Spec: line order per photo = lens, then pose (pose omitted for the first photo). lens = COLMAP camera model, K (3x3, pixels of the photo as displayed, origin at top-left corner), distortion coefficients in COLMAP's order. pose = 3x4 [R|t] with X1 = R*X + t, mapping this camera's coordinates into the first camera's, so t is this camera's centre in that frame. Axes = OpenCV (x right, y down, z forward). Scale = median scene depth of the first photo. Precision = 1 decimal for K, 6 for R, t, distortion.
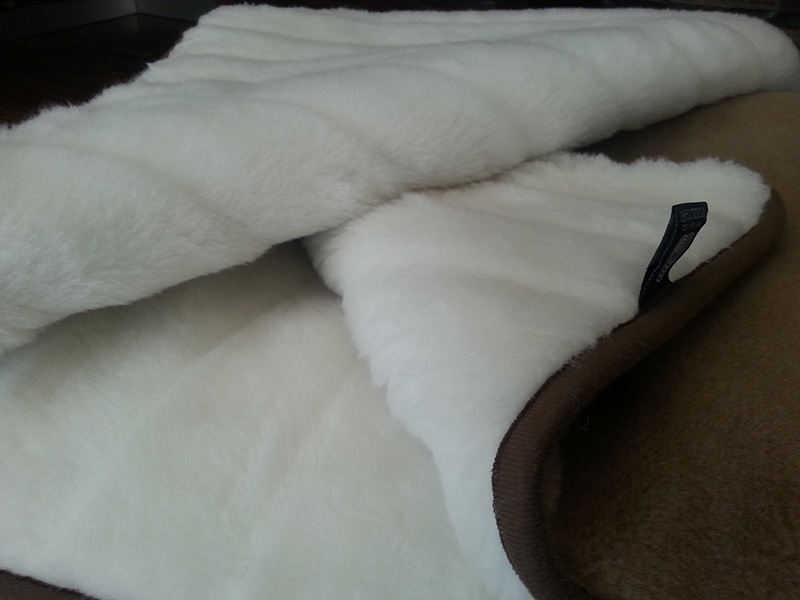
lens RADIAL K [[671.5, 0, 400.5], [0, 671.5, 293.9], [0, 0, 1]] dist [0.046946, -0.088235]
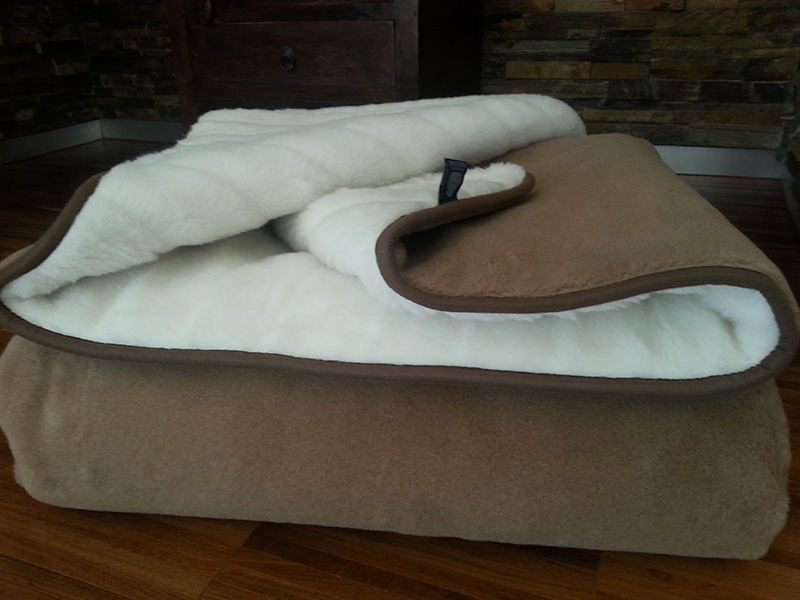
lens RADIAL K [[671.5, 0, 408.6], [0, 671.5, 285.9], [0, 0, 1]] dist [0.046946, -0.088235]
pose [[0.991208, -0.091124, 0.095932, 0.001883], [0.105871, 0.981099, -0.161978, 0.511060], [-0.079358, 0.170710, 0.982120, -0.938142]]
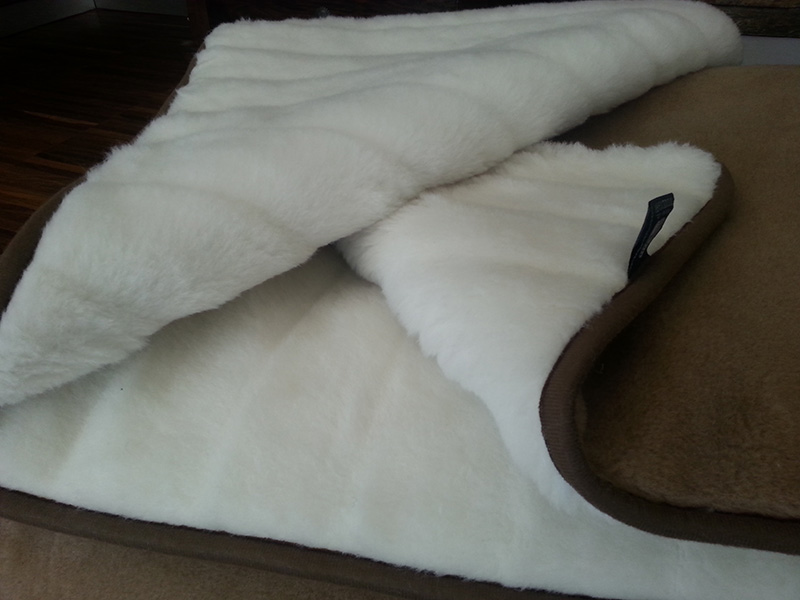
lens RADIAL K [[671.5, 0, 397.4], [0, 671.5, 288.1], [0, 0, 1]] dist [0.046946, -0.088235]
pose [[0.995518, -0.085916, 0.039524, -0.117754], [0.084250, 0.995557, 0.042050, -0.042824], [-0.042961, -0.038531, 0.998333, -0.234878]]
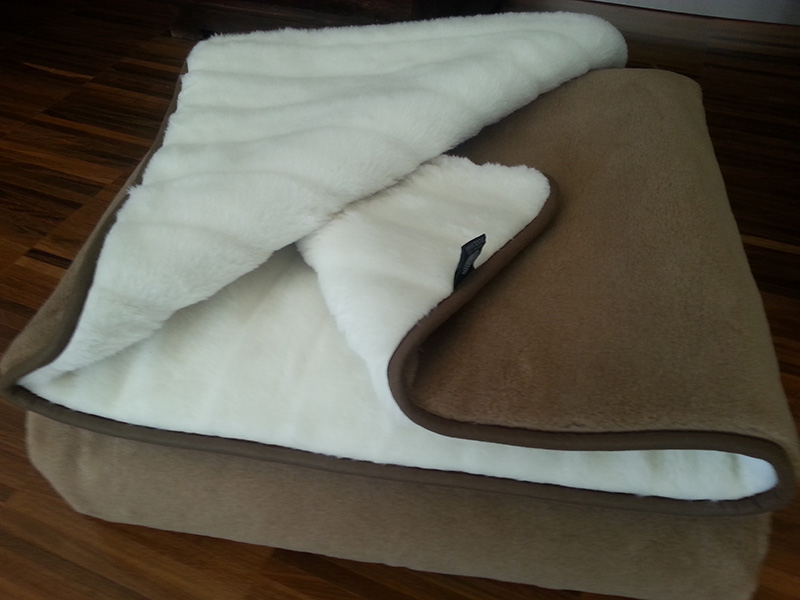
lens RADIAL K [[671.5, 0, 407.4], [0, 671.5, 293.6], [0, 0, 1]] dist [0.046946, -0.088235]
pose [[0.993979, -0.101244, 0.041893, 0.083427], [0.090409, 0.973849, 0.208434, -0.337433], [-0.061900, -0.203392, 0.977139, -0.888248]]
